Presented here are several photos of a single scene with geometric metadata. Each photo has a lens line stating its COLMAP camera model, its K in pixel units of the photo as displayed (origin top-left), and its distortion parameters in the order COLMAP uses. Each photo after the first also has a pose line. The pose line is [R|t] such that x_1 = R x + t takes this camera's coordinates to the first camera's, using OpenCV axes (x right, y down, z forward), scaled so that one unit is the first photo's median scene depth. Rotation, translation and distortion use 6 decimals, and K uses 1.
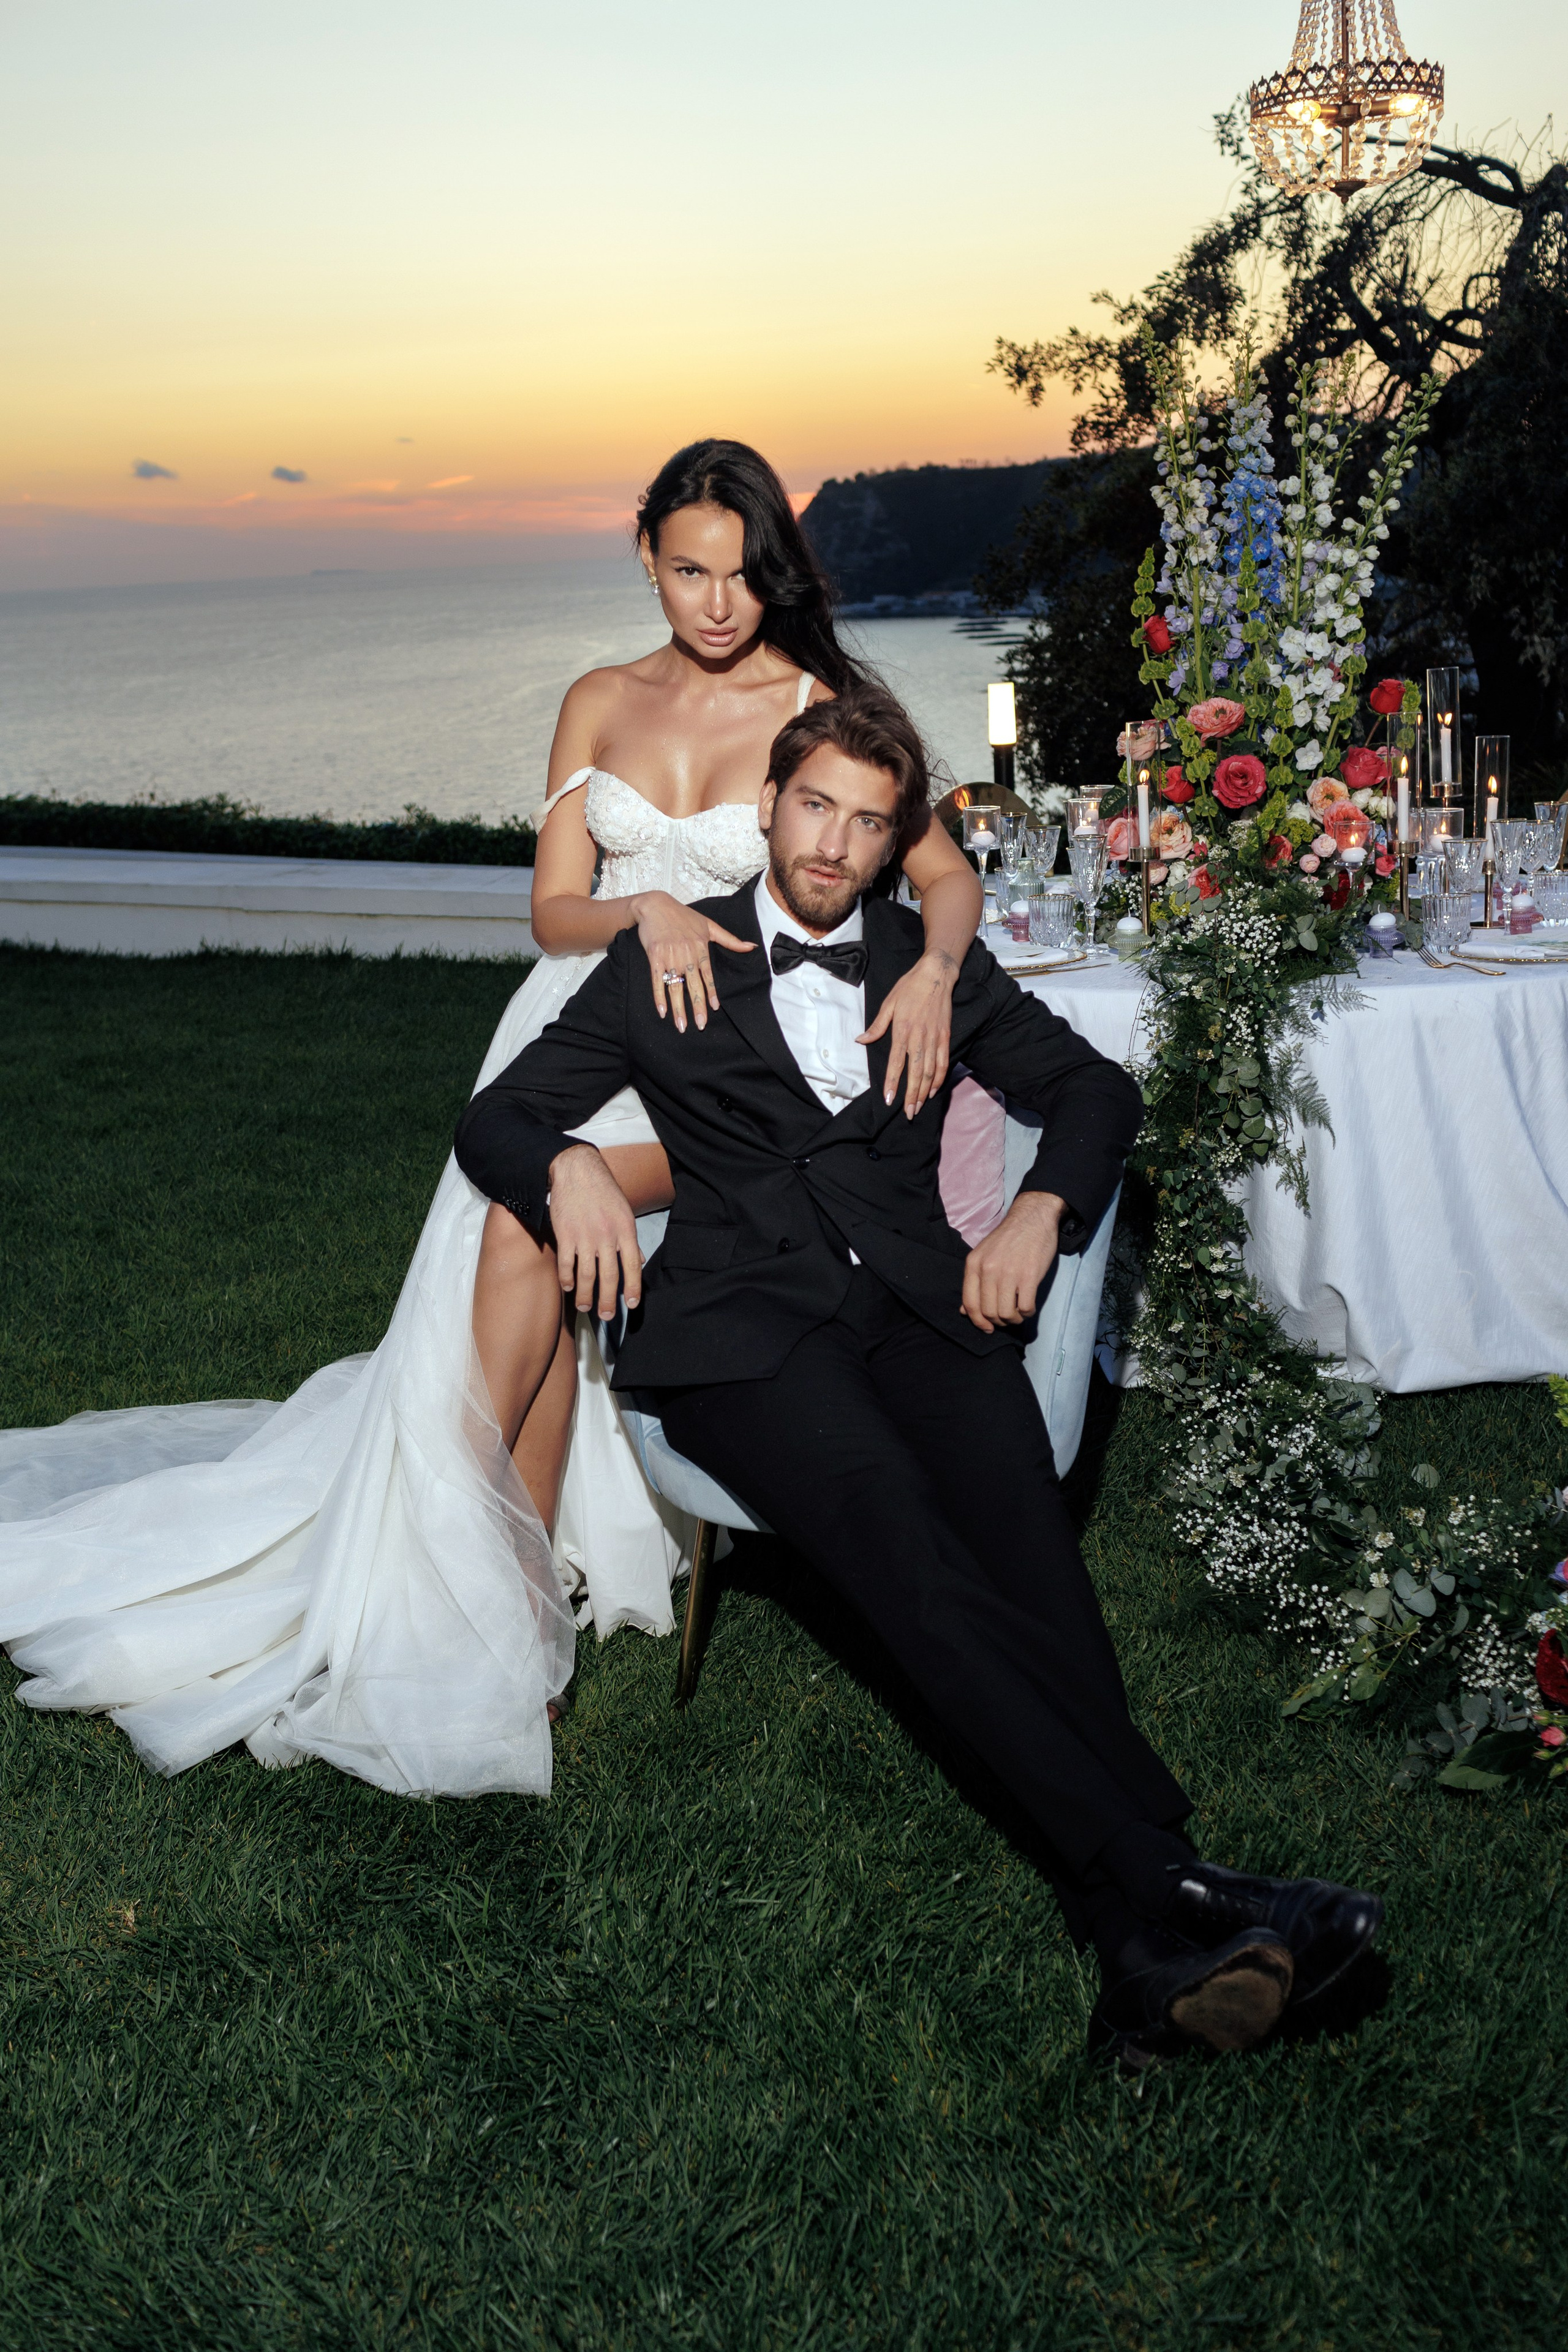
lens RADIAL K [[2409.6, 0, 785.2], [0, 2409.6, 1175.1], [0, 0, 1]] dist [0.008944, -0.007499]
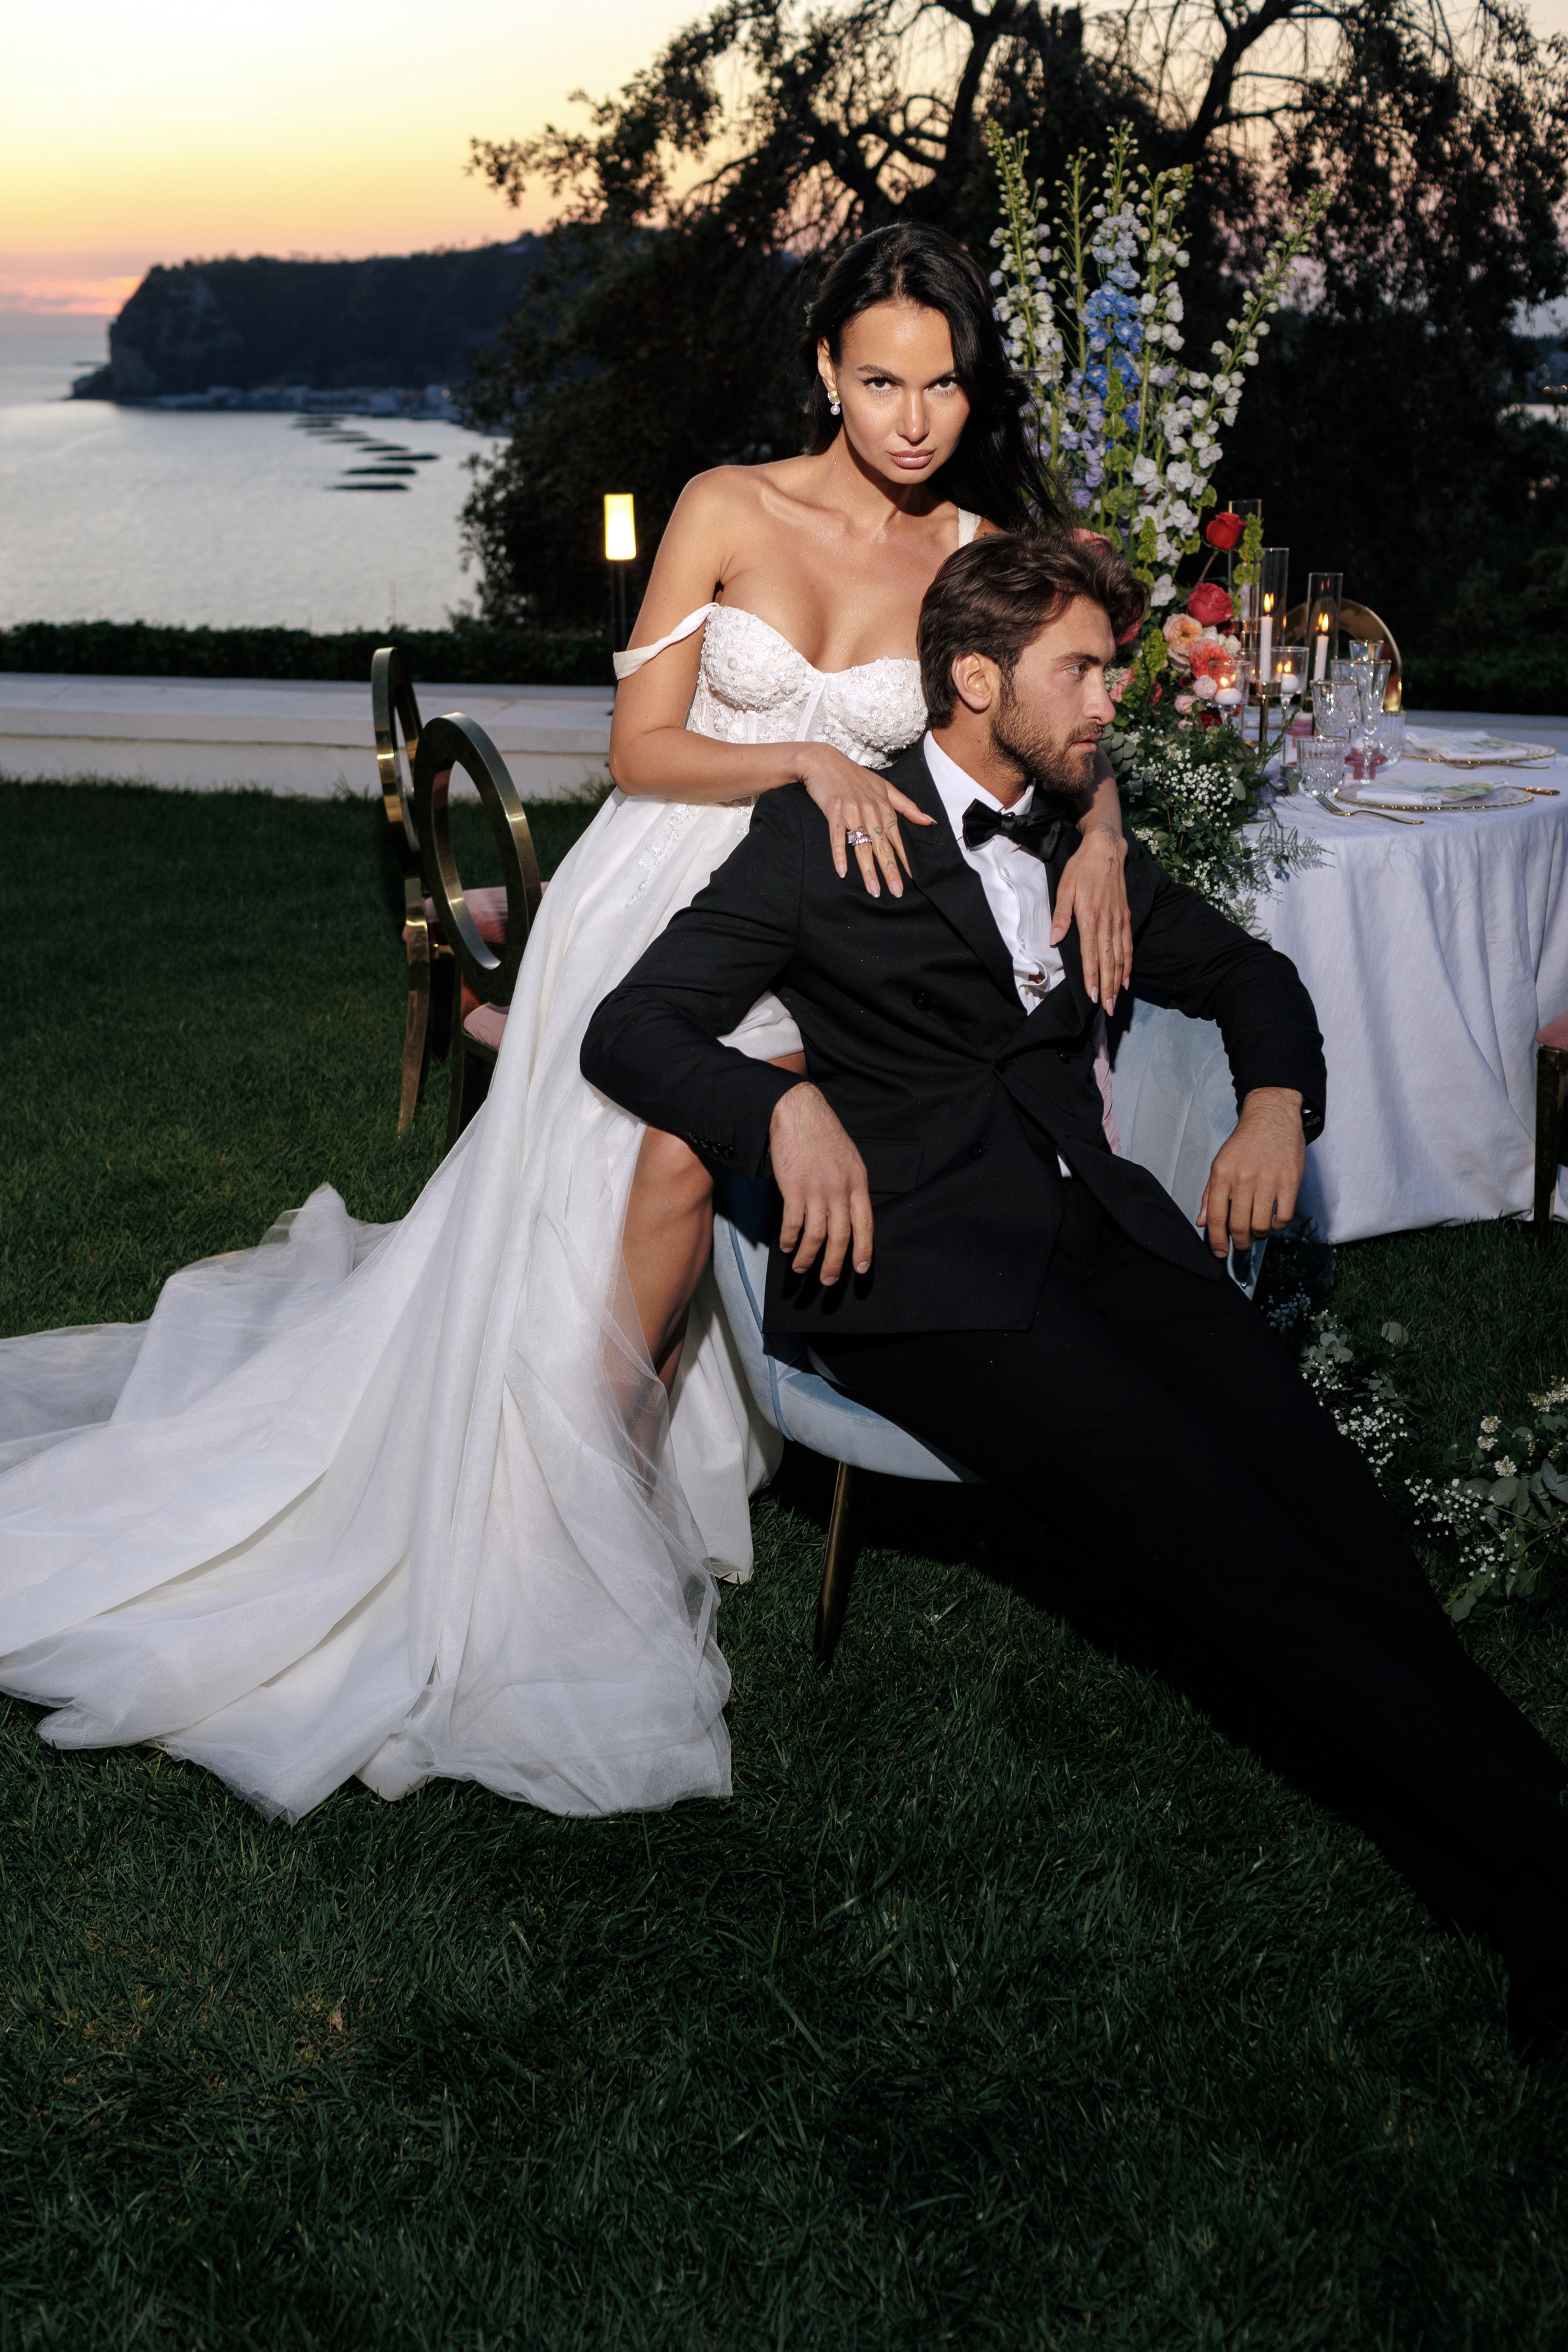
lens RADIAL K [[2276.2, 0, 770.3], [0, 2276.2, 1183.7], [0, 0, 1]] dist [0.004311, 0.004351]
pose [[0.964216, -0.050290, 0.260304, -0.206955], [0.024951, 0.994700, 0.099750, -0.034902], [-0.263940, -0.089686, 0.960360, 0.150965]]
